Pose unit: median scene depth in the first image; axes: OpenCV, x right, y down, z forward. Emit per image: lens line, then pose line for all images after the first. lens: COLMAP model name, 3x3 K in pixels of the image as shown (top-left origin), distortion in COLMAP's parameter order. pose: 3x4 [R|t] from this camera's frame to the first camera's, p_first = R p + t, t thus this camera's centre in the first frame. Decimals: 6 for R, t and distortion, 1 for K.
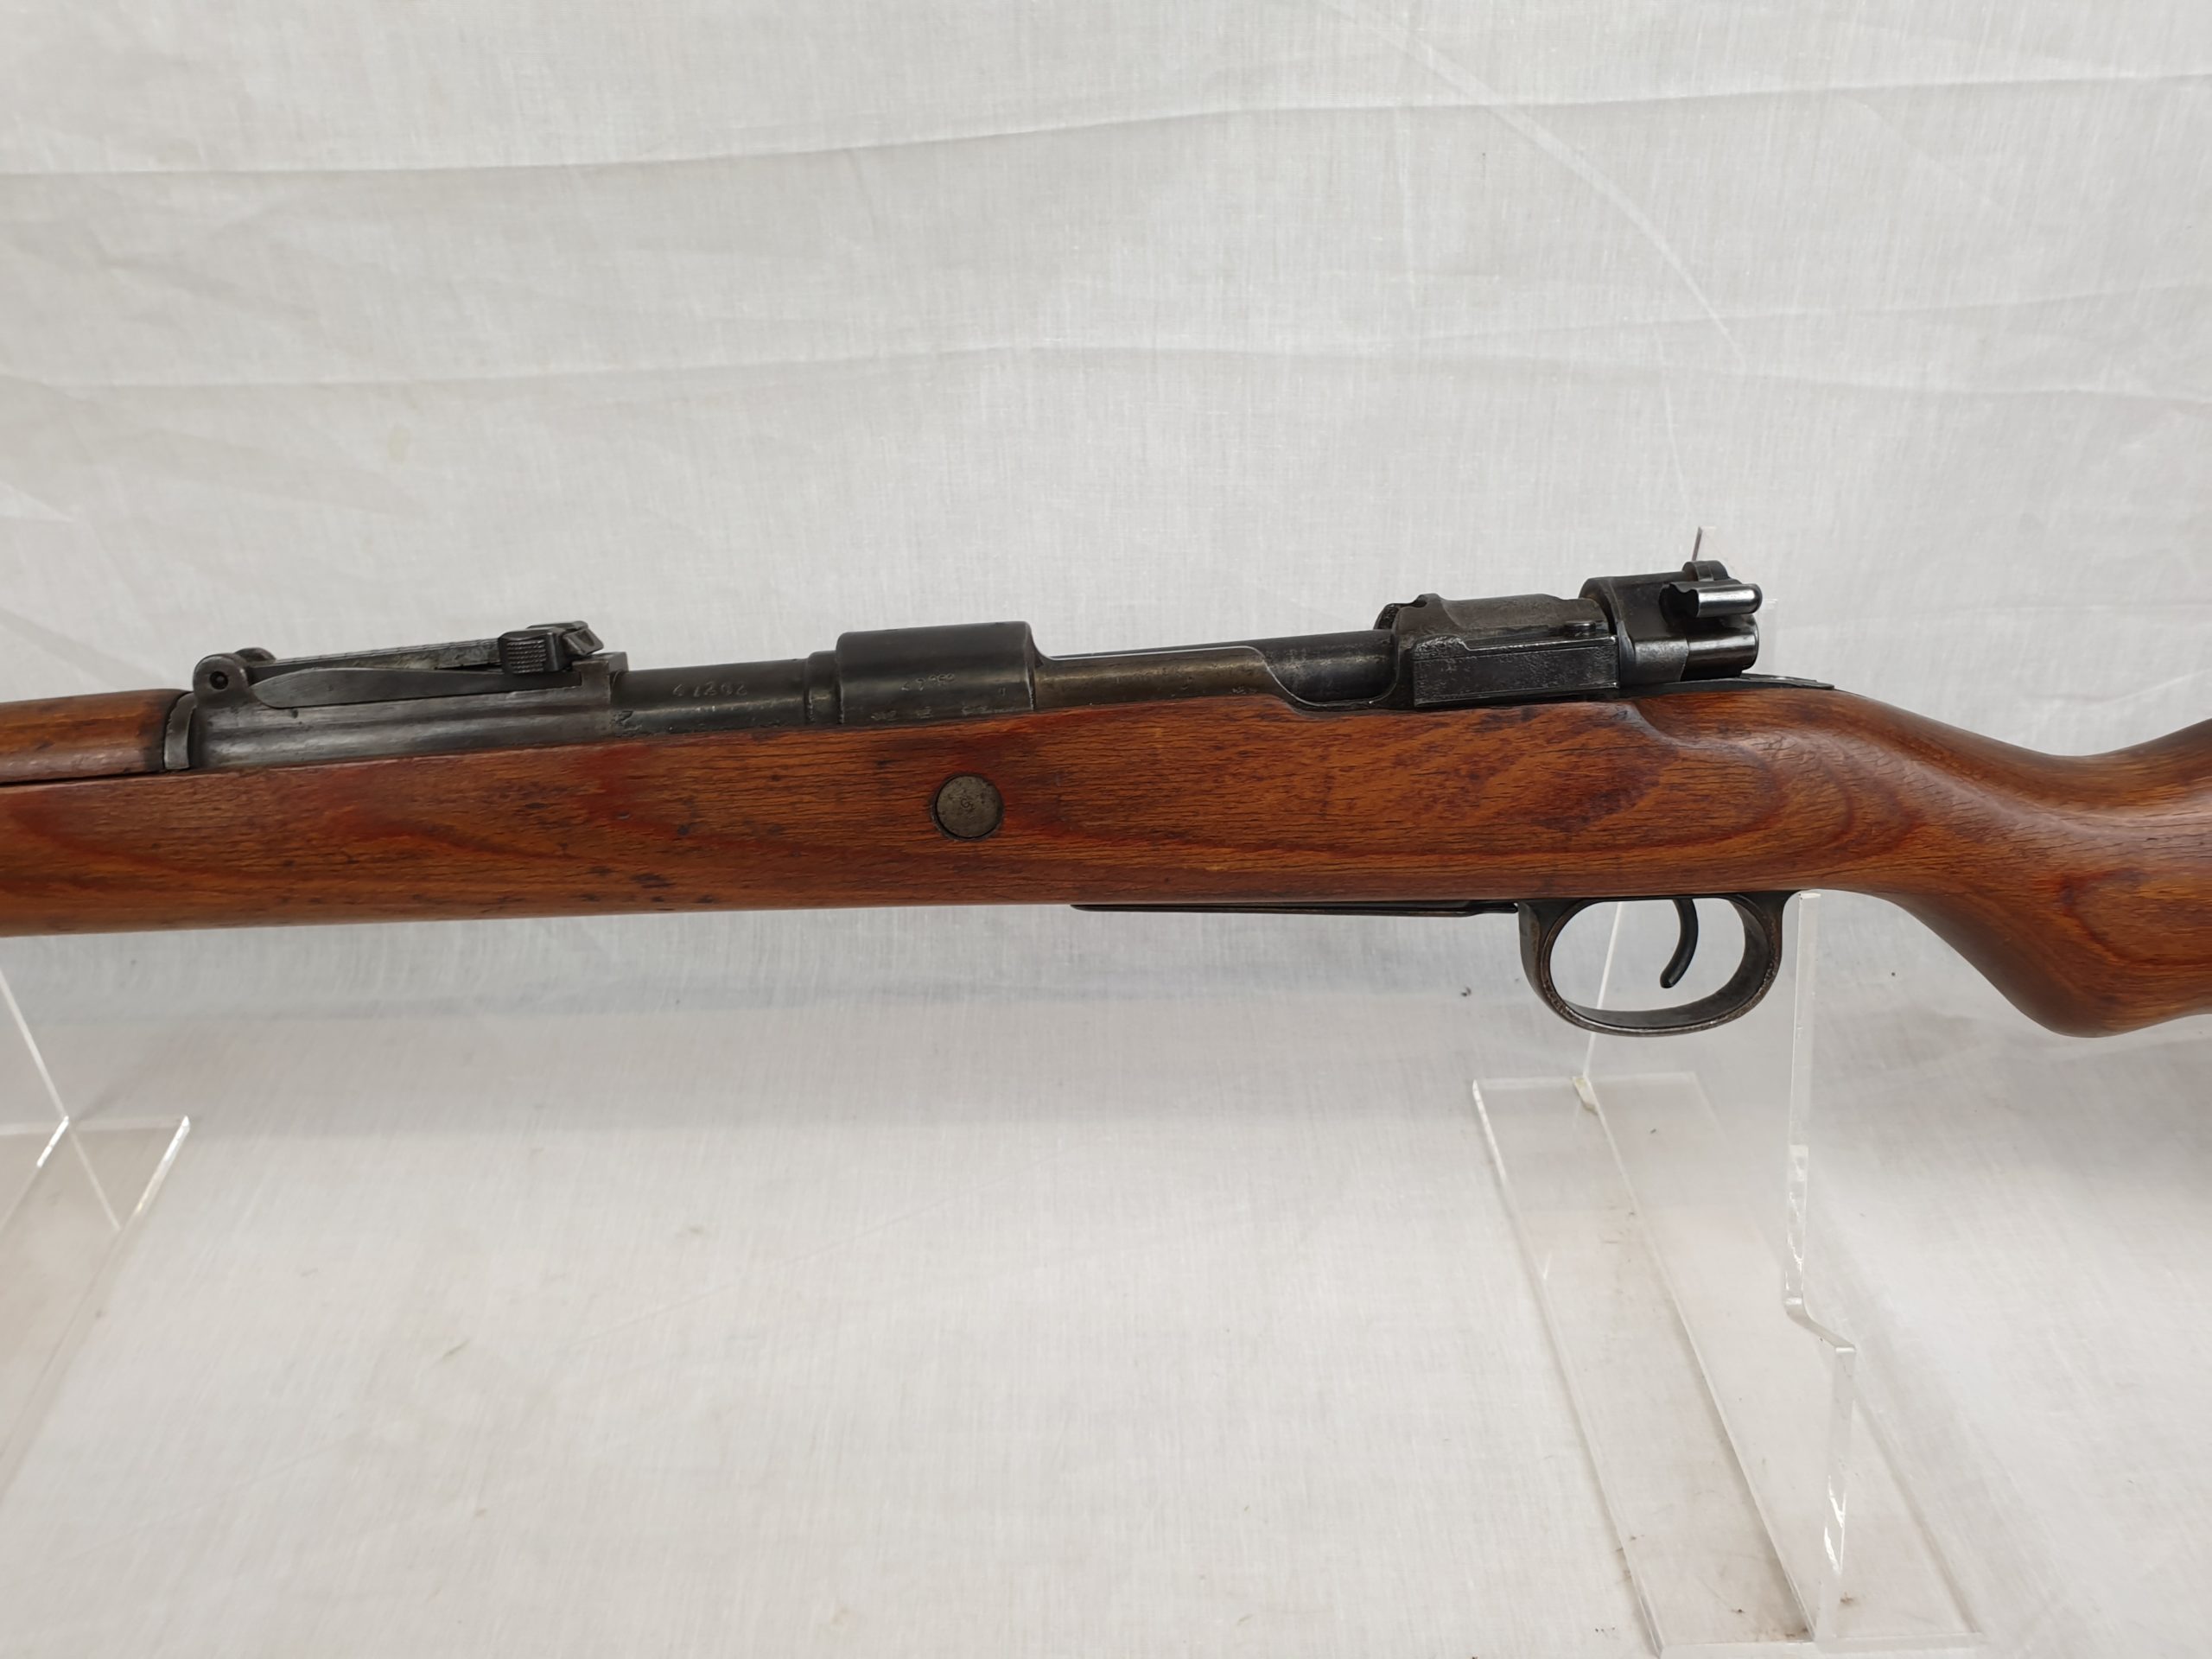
lens RADIAL K [[1724.3, 0, 1080.8], [0, 1724.3, 817.7], [0, 0, 1]] dist [-0.044197, 0.074050]
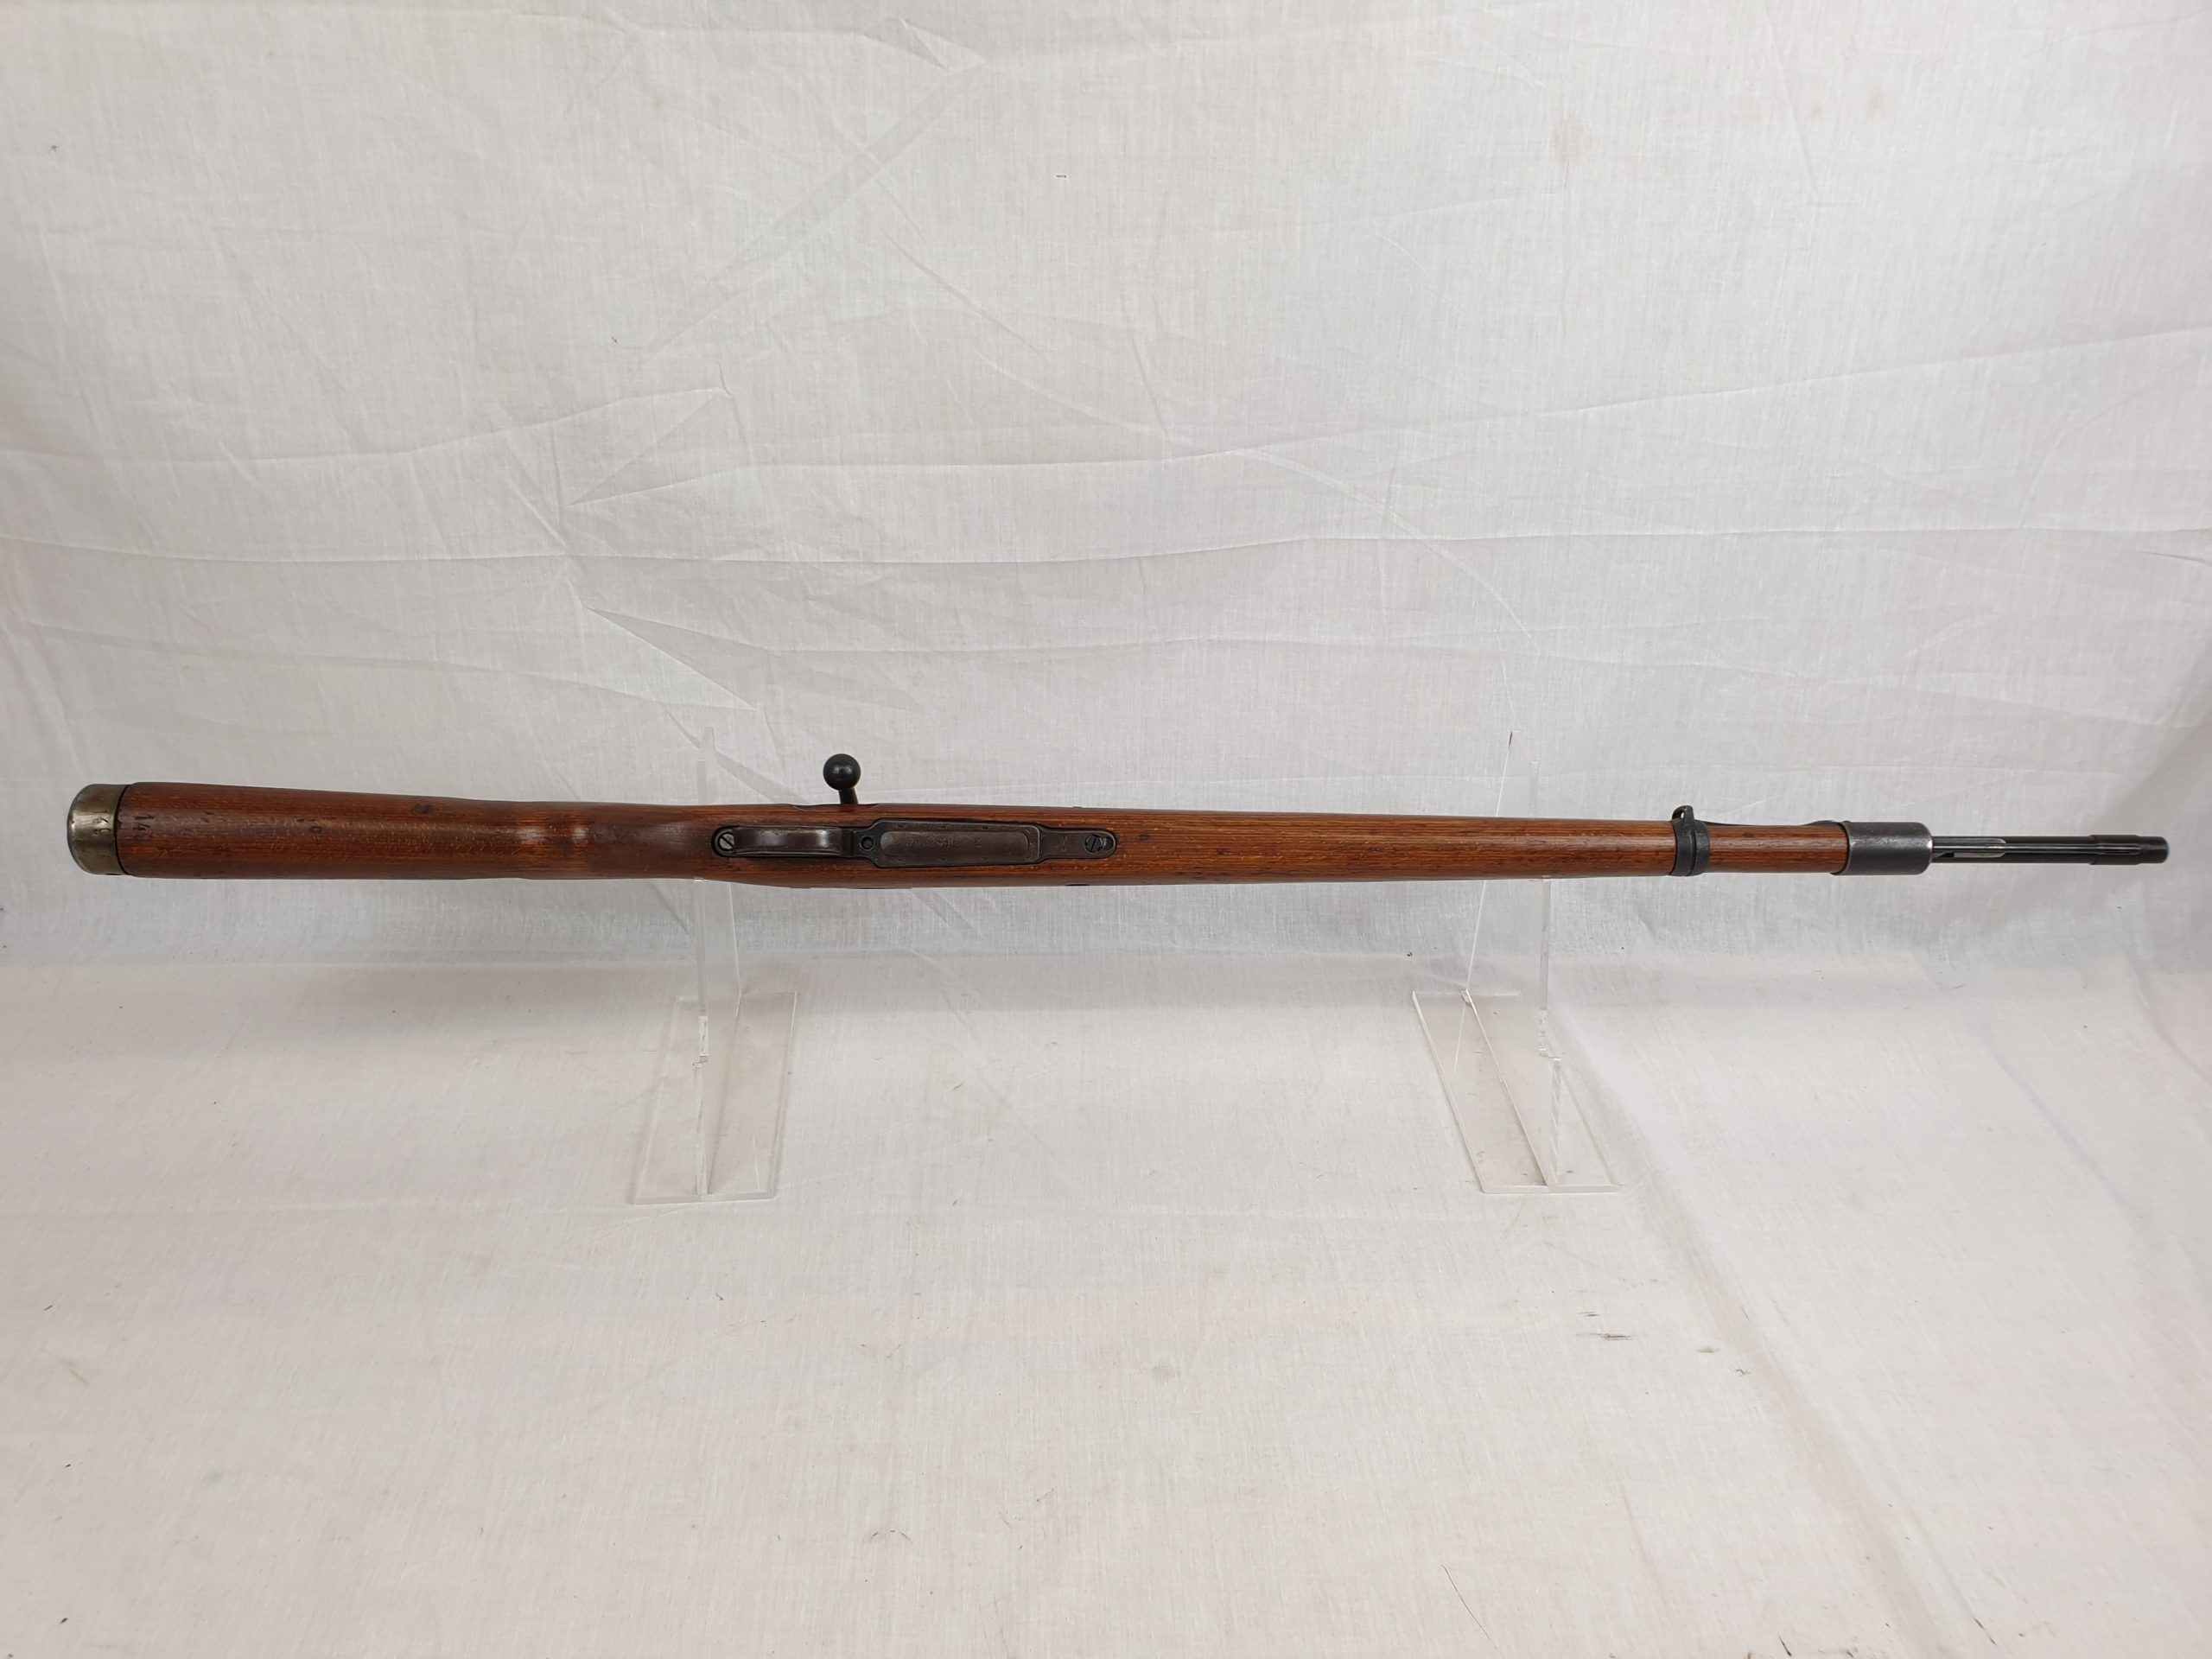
lens RADIAL K [[1675.5, 0, 1087.8], [0, 1675.5, 847.3], [0, 0, 1]] dist [0.150074, -0.317995]
pose [[0.999220, 0.014159, 0.036871, -0.329588], [-0.011676, 0.997705, -0.066703, 0.168862], [-0.037730, 0.066220, 0.997091, -1.403909]]
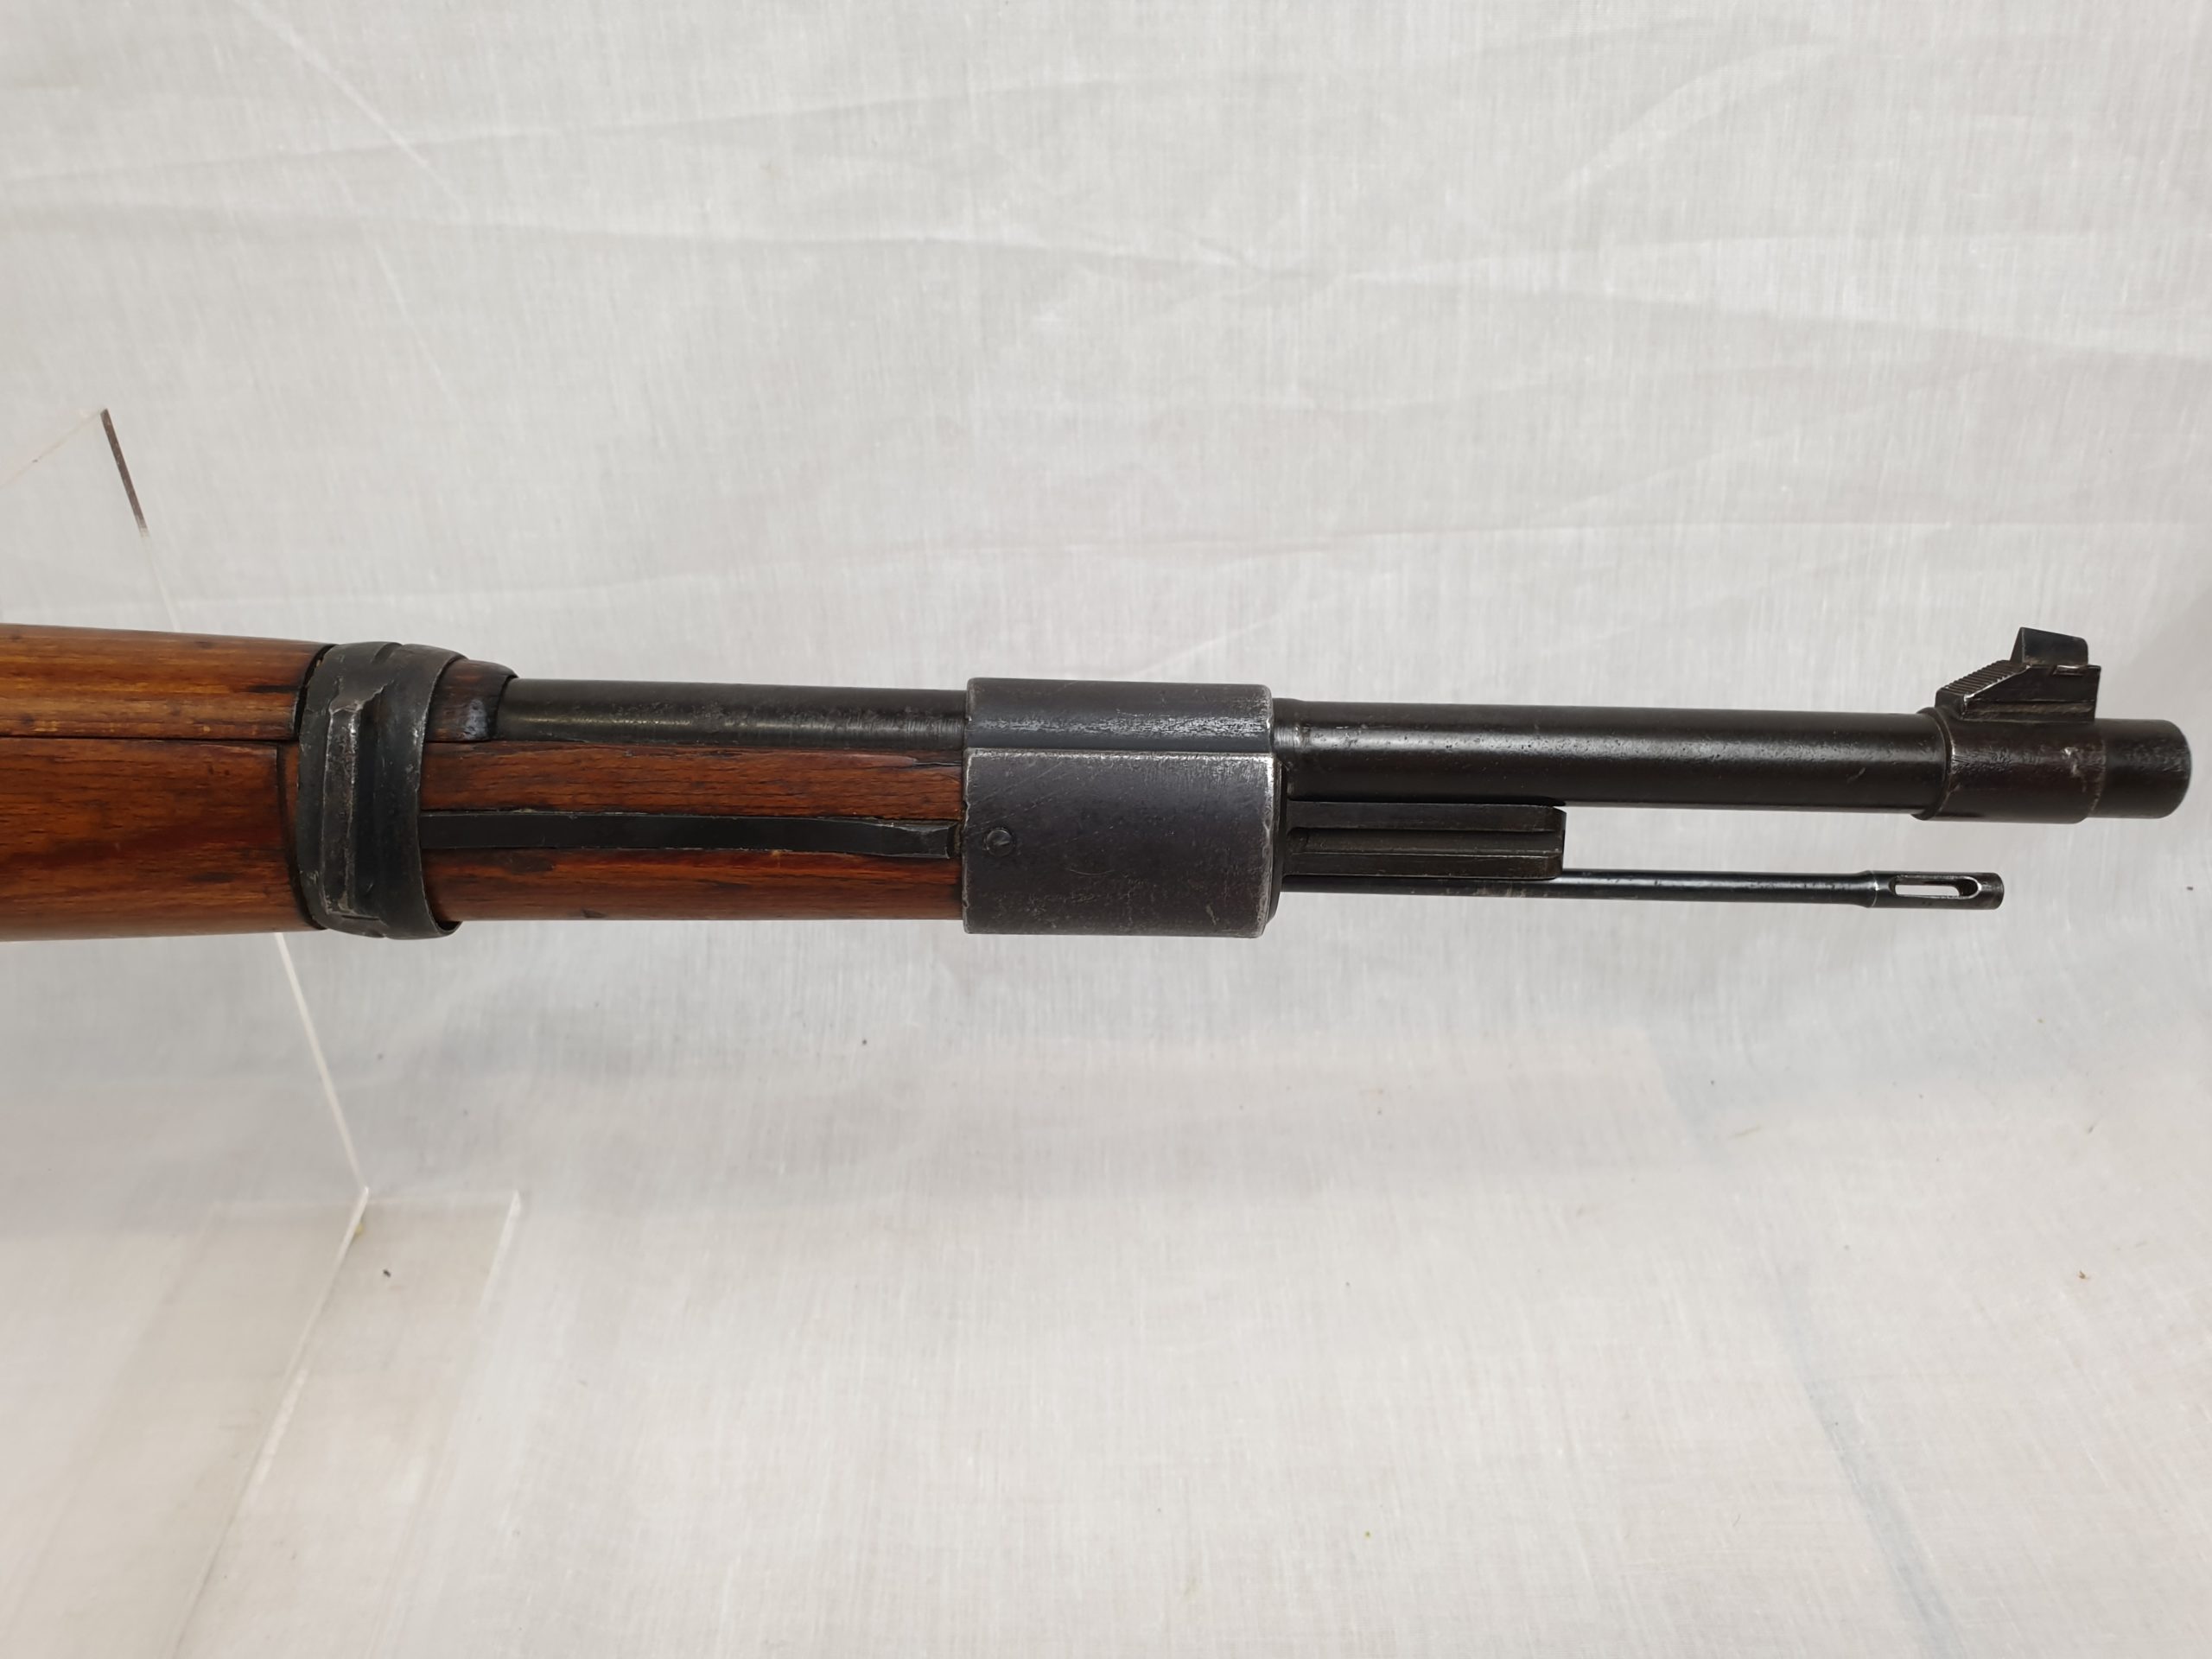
lens RADIAL K [[1748.7, 0, 1083.9], [0, 1748.7, 833.2], [0, 0, 1]] dist [-0.026236, 0.039160]
pose [[0.999831, -0.018218, 0.002579, 0.830621], [0.018263, 0.999655, -0.018857, 0.026041], [-0.002235, 0.018901, 0.999819, 0.338058]]
